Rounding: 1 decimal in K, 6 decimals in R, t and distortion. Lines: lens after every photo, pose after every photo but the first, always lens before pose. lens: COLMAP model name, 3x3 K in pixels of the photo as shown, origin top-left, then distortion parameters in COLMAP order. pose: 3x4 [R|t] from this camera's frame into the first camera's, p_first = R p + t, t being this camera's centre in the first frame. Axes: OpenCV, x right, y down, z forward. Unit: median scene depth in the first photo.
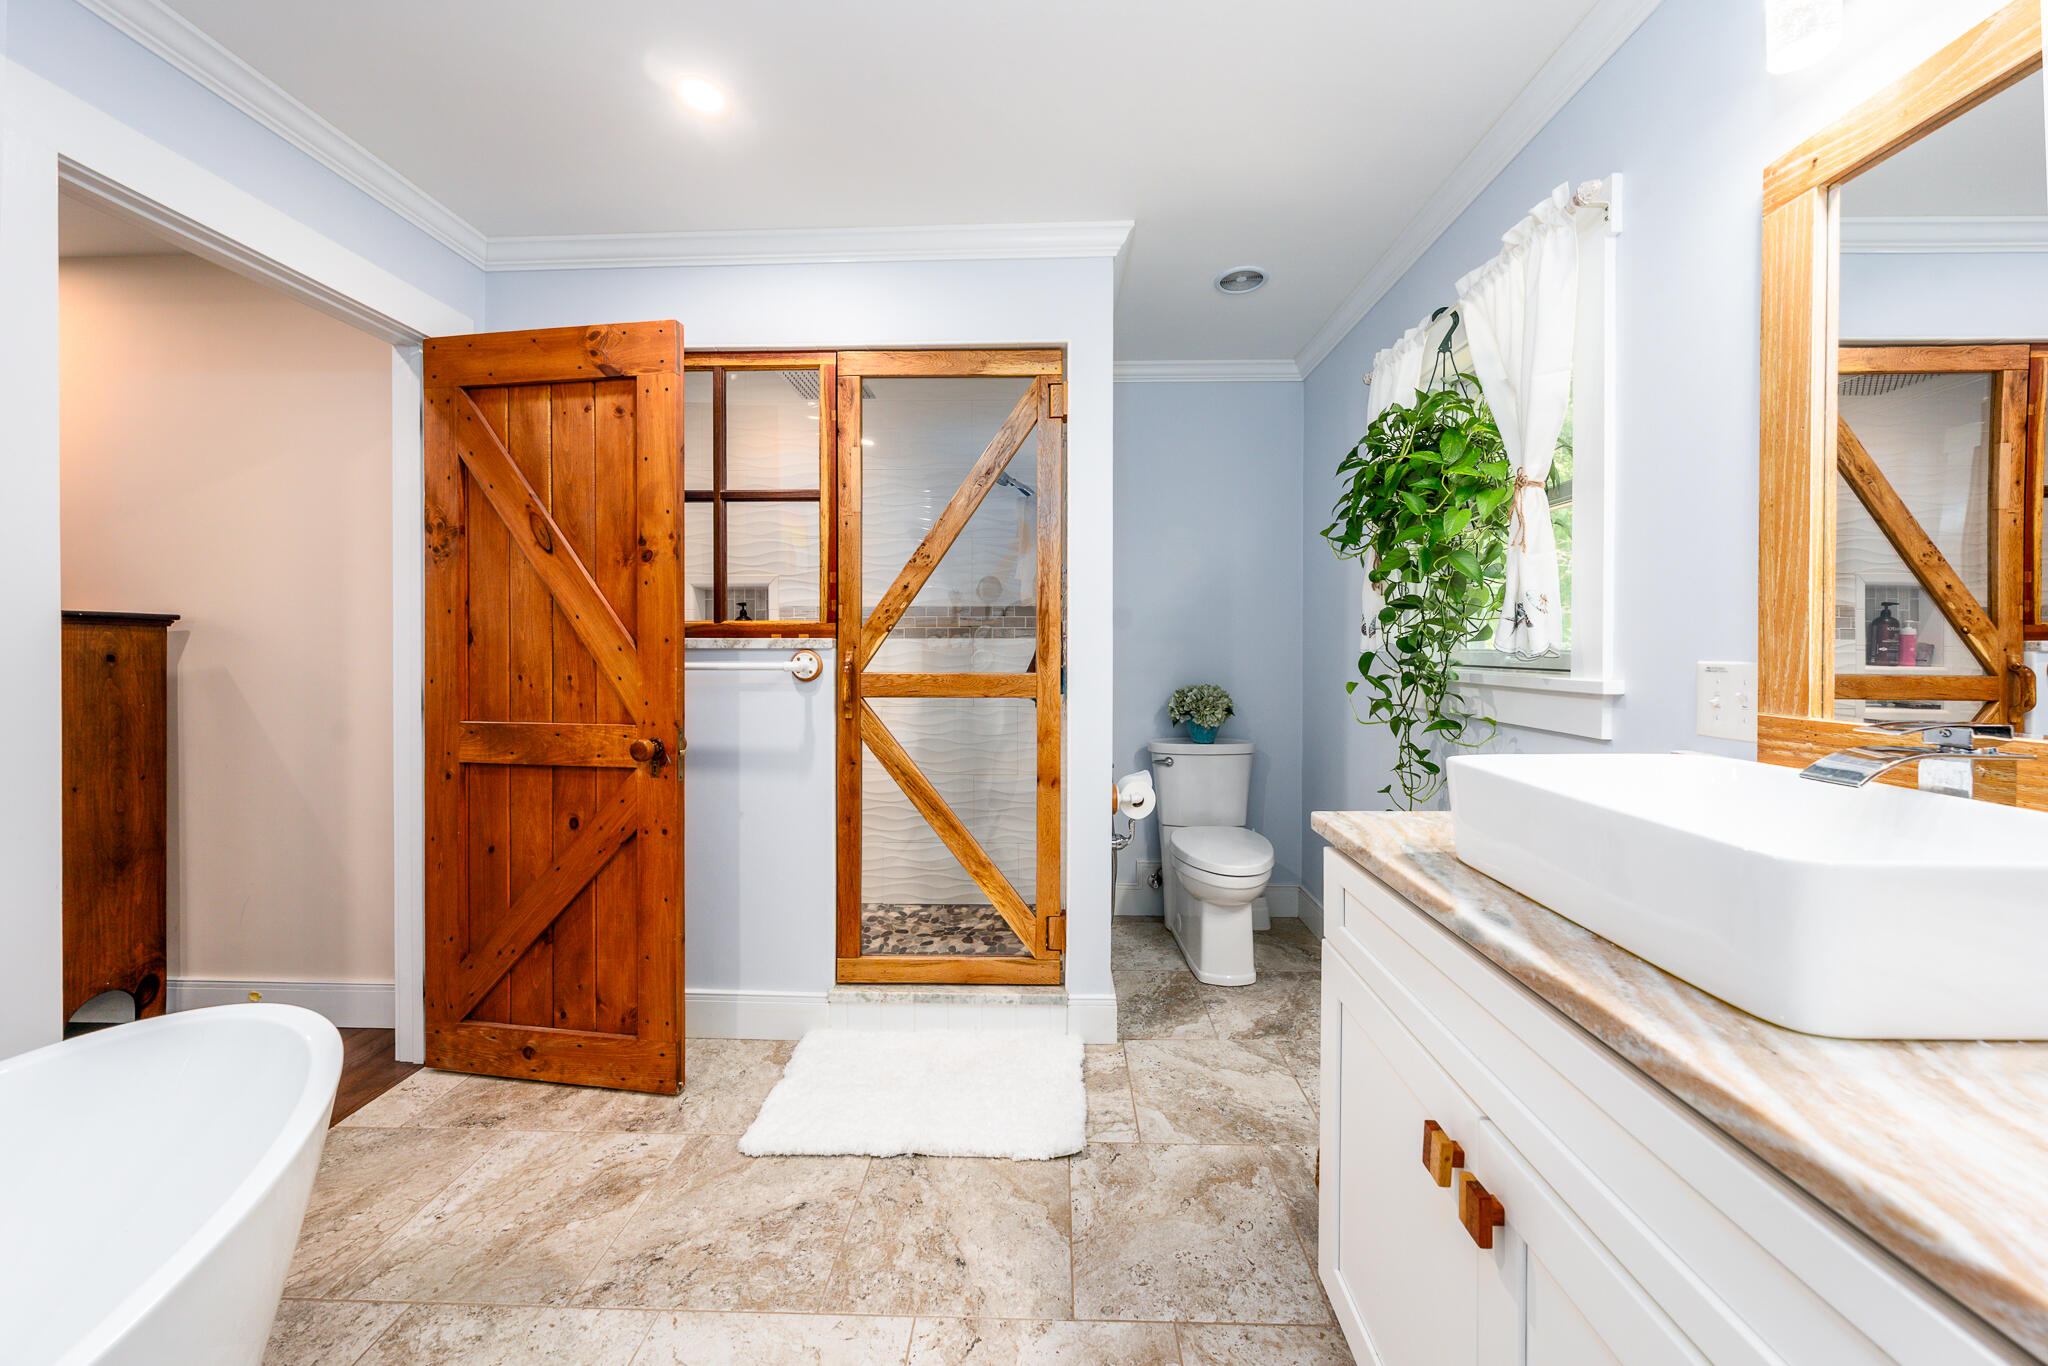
lens RADIAL K [[706.4, 0, 1033.7], [0, 706.4, 654.1], [0, 0, 1]] dist [-0.004235, -0.000114]
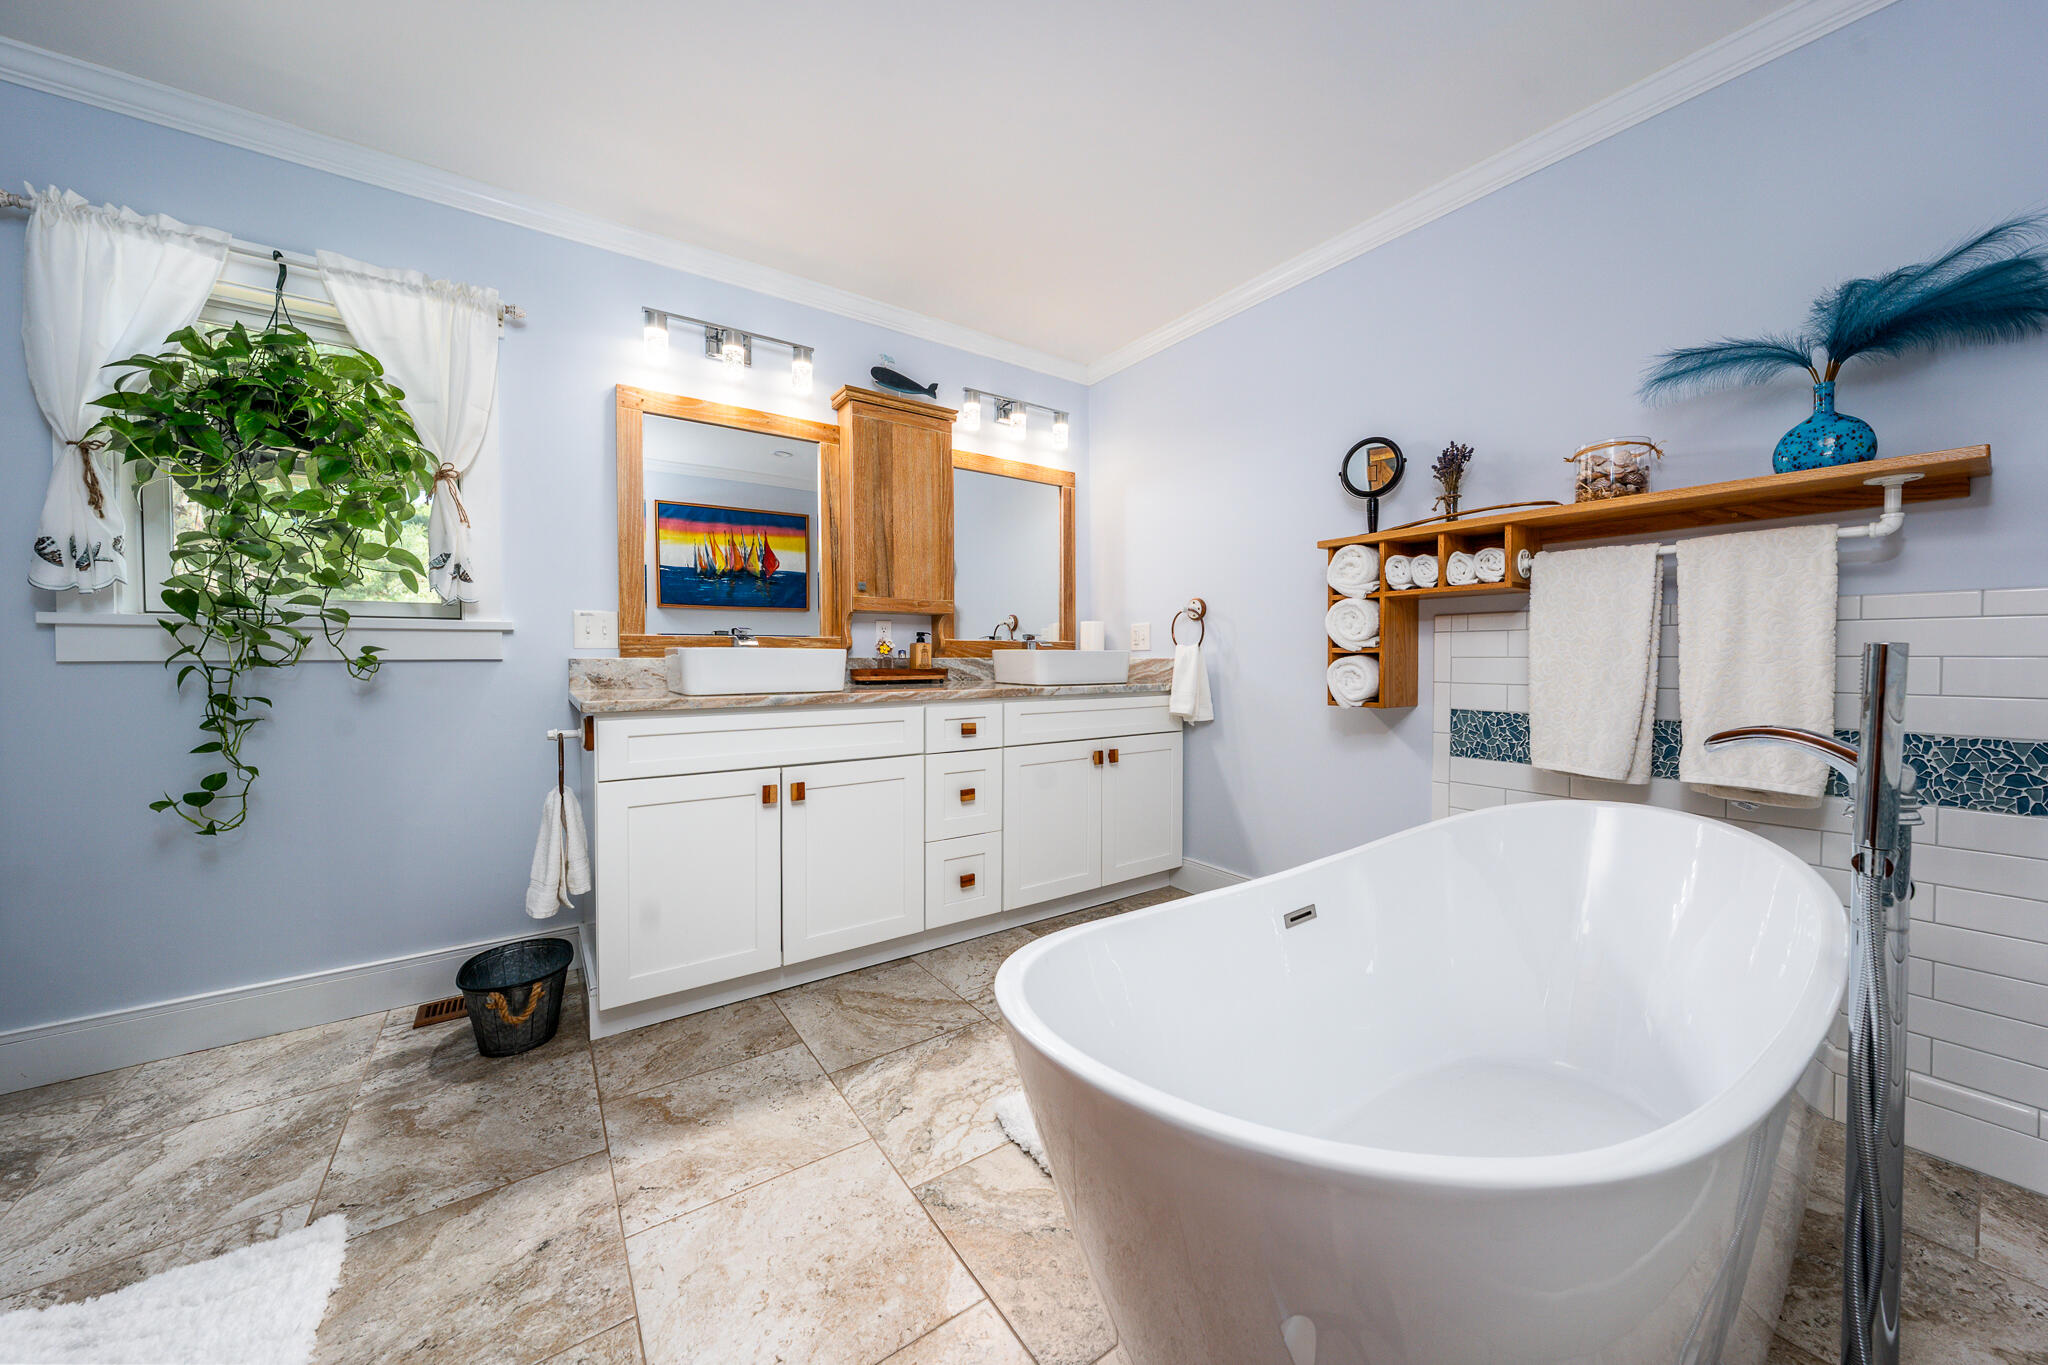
lens RADIAL K [[706.4, 0, 1027.2], [0, 706.4, 673.7], [0, 0, 1]] dist [-0.004235, -0.000114]
pose [[-0.597781, -0.013602, 0.801544, -1.092990], [0.012577, 0.999574, 0.026343, 0.121113], [-0.801561, 0.025828, -0.597355, 0.957870]]
